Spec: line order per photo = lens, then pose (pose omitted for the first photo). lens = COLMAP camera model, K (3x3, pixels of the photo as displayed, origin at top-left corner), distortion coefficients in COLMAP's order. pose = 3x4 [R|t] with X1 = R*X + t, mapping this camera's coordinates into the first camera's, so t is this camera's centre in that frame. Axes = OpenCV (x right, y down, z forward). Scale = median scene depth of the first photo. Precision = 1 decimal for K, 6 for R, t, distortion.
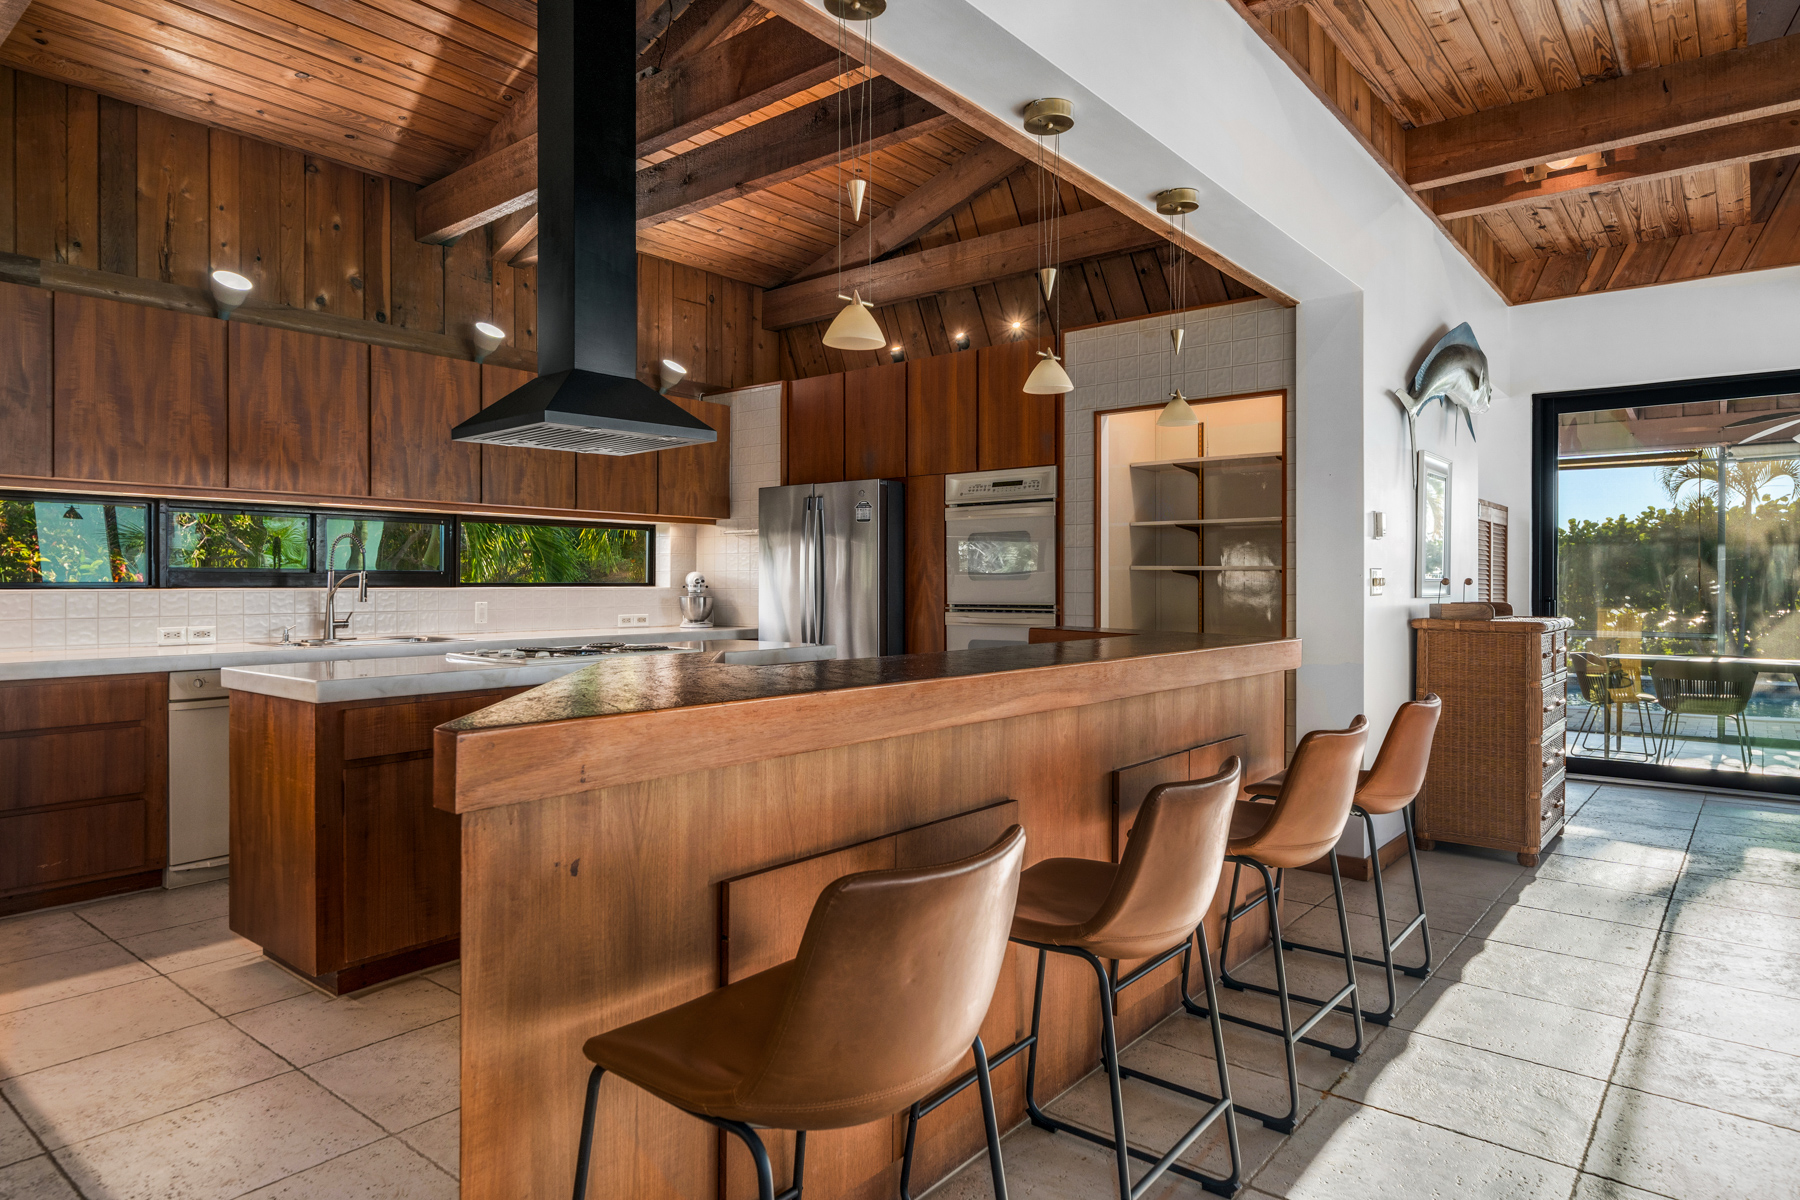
lens RADIAL K [[1054.2, 0, 903.2], [0, 1054.2, 580.5], [0, 0, 1]] dist [-0.003948, -0.000124]
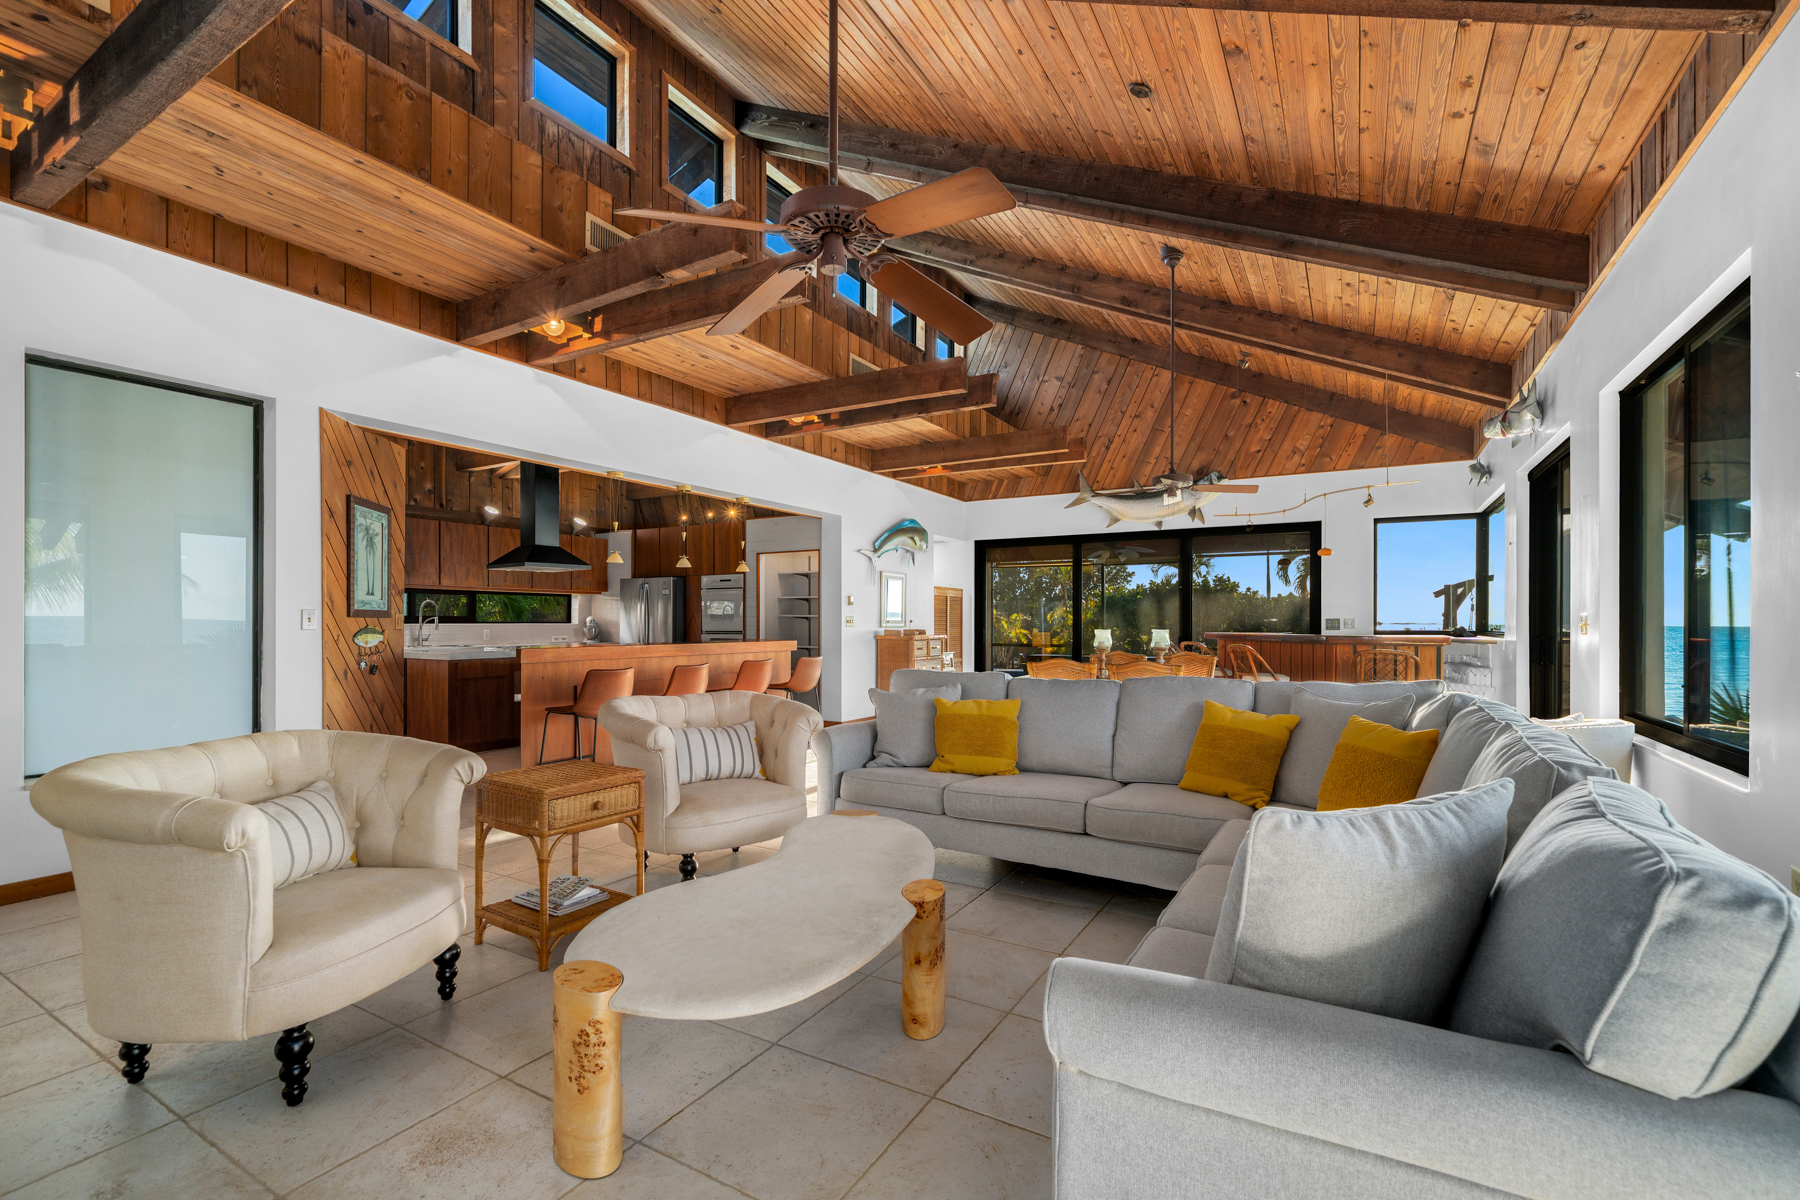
lens RADIAL K [[745.0, 0, 904.6], [0, 745.0, 618.8], [0, 0, 1]] dist [0.000813, 0.000032]
pose [[0.984249, 0.001492, 0.176780, 0.208703], [-0.001440, 0.999999, -0.000424, -0.004603], [-0.176780, 0.000163, 0.984250, -0.771068]]
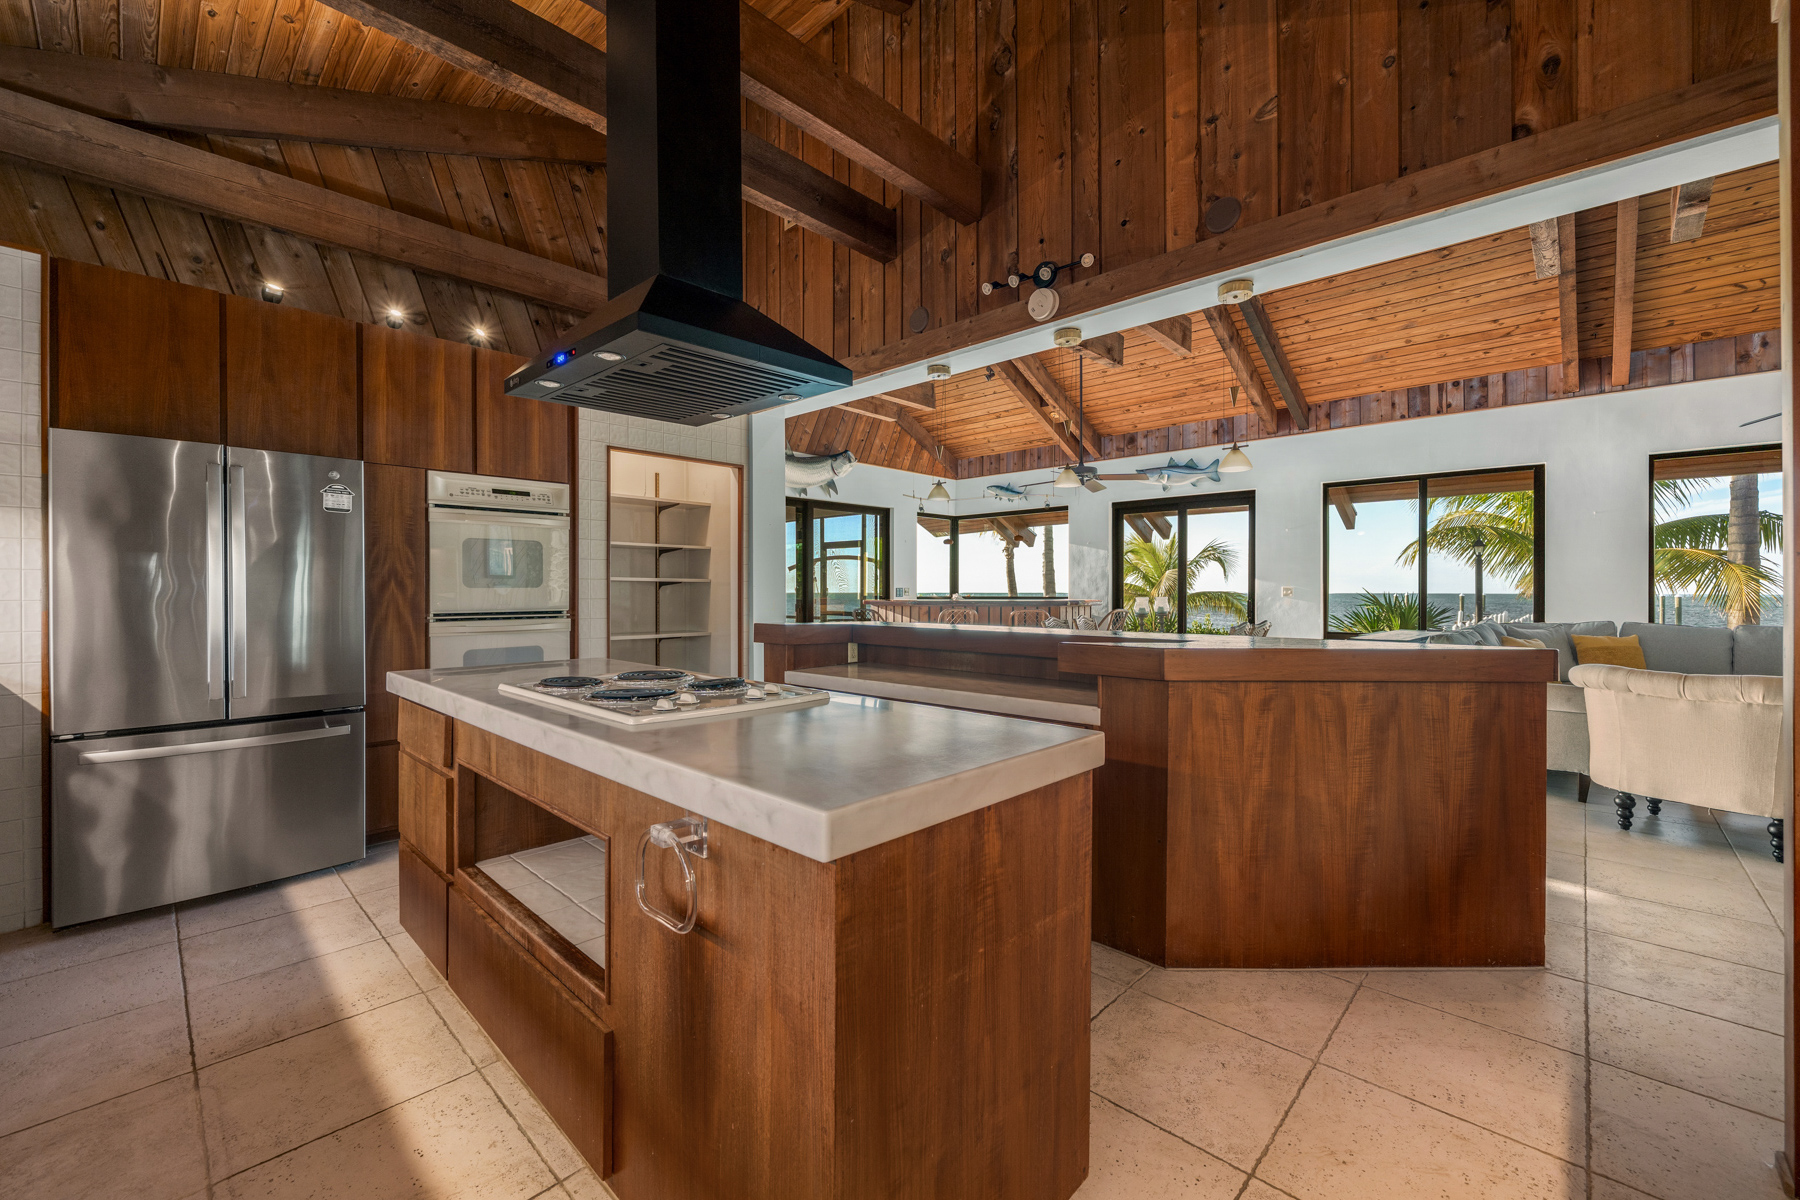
lens RADIAL K [[747.7, 0, 877.3], [0, 747.7, 594.7], [0, 0, 1]] dist [0.000384, 0.000120]
pose [[0.073513, -0.007129, 0.997269, -0.618690], [-0.002306, 0.999971, 0.007318, 0.000769], [-0.997292, -0.002838, 0.073495, 0.617519]]
